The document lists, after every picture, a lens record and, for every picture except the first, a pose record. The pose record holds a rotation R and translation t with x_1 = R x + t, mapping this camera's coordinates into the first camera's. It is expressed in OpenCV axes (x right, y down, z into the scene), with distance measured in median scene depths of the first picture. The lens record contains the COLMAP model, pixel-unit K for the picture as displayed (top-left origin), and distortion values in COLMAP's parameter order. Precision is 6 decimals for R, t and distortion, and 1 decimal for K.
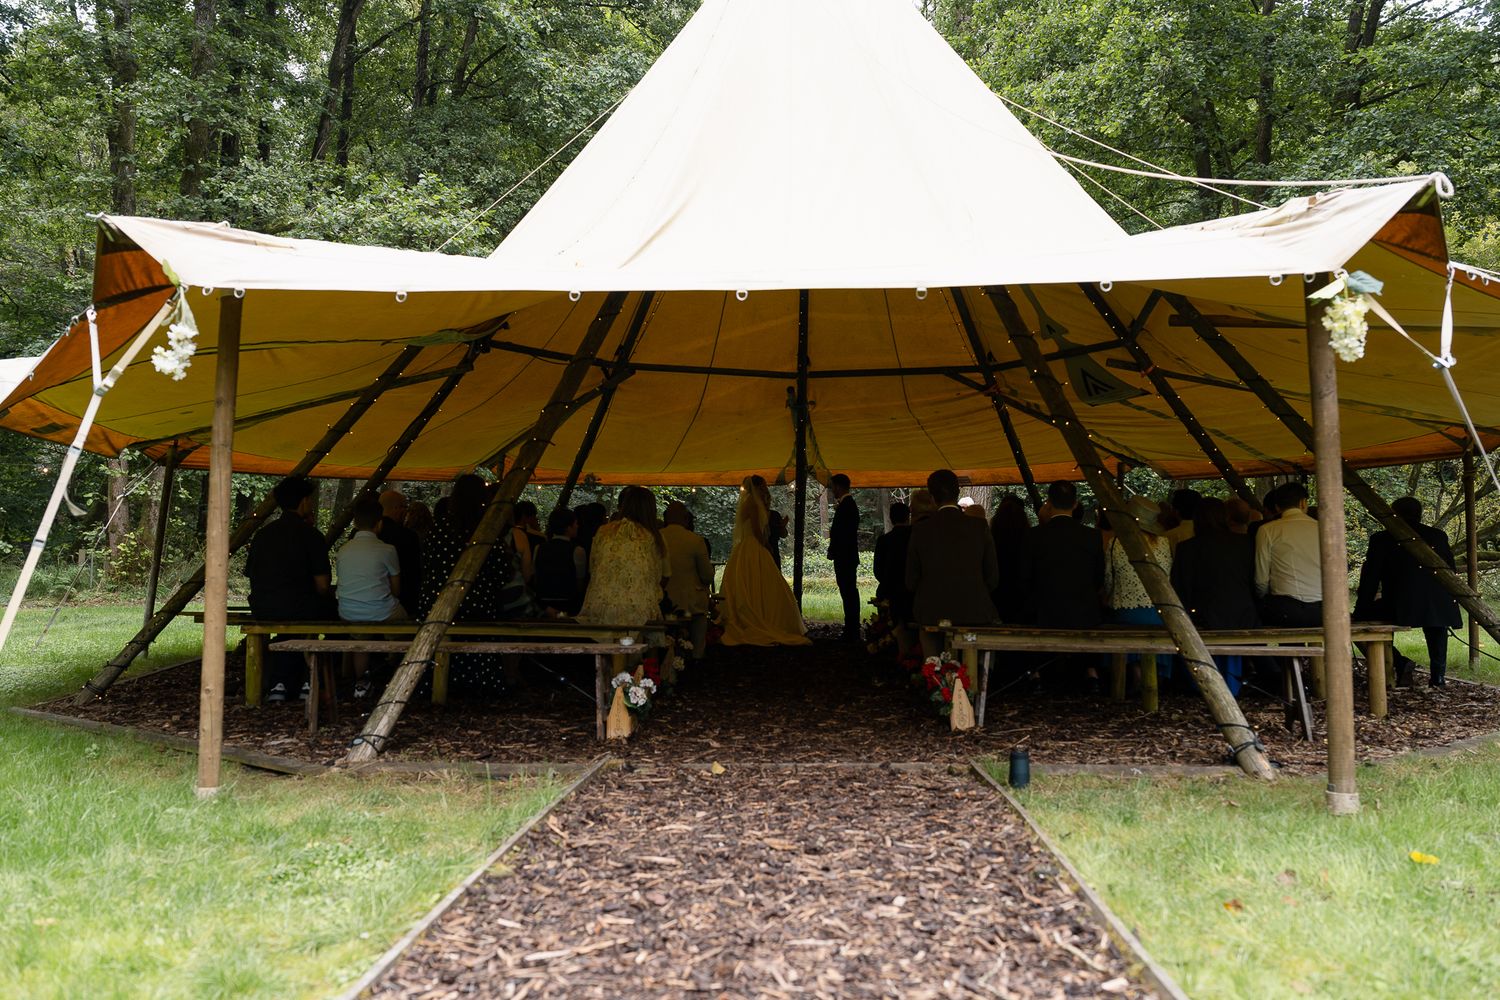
lens RADIAL K [[1209.1, 0, 754.7], [0, 1209.1, 488.9], [0, 0, 1]] dist [-0.007029, -0.005062]
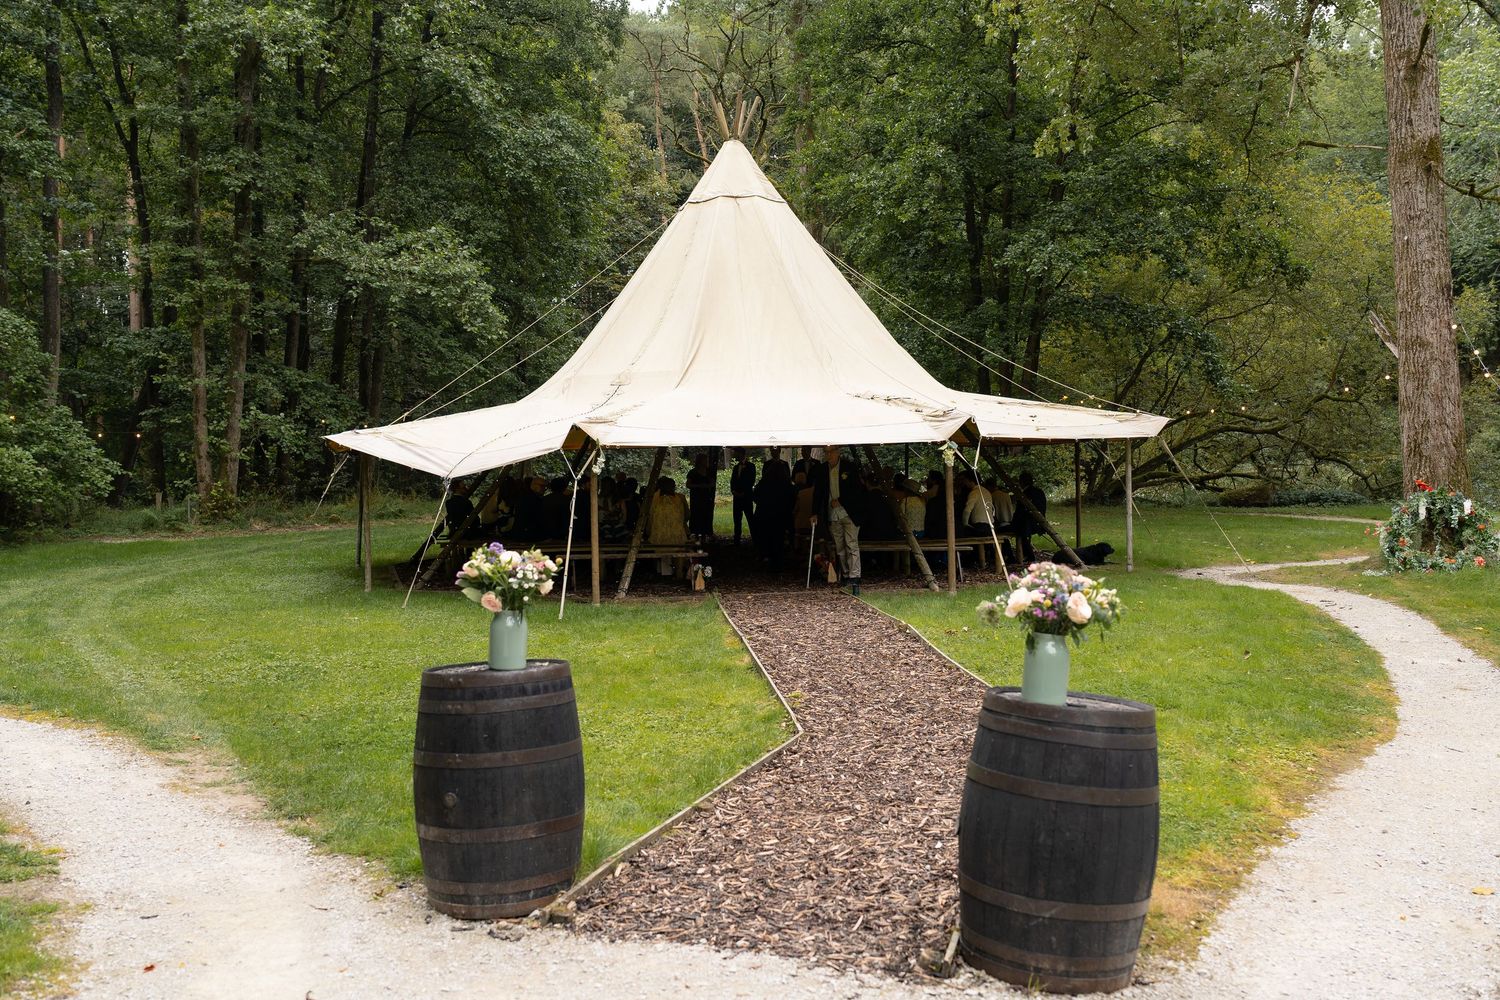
lens RADIAL K [[1209.1, 0, 747.8], [0, 1209.1, 503.3], [0, 0, 1]] dist [-0.007029, -0.005062]
pose [[0.990021, -0.021974, 0.139198, -0.393107], [0.009233, 0.995760, 0.091525, -0.222790], [-0.140619, -0.089327, 0.986026, -1.625200]]
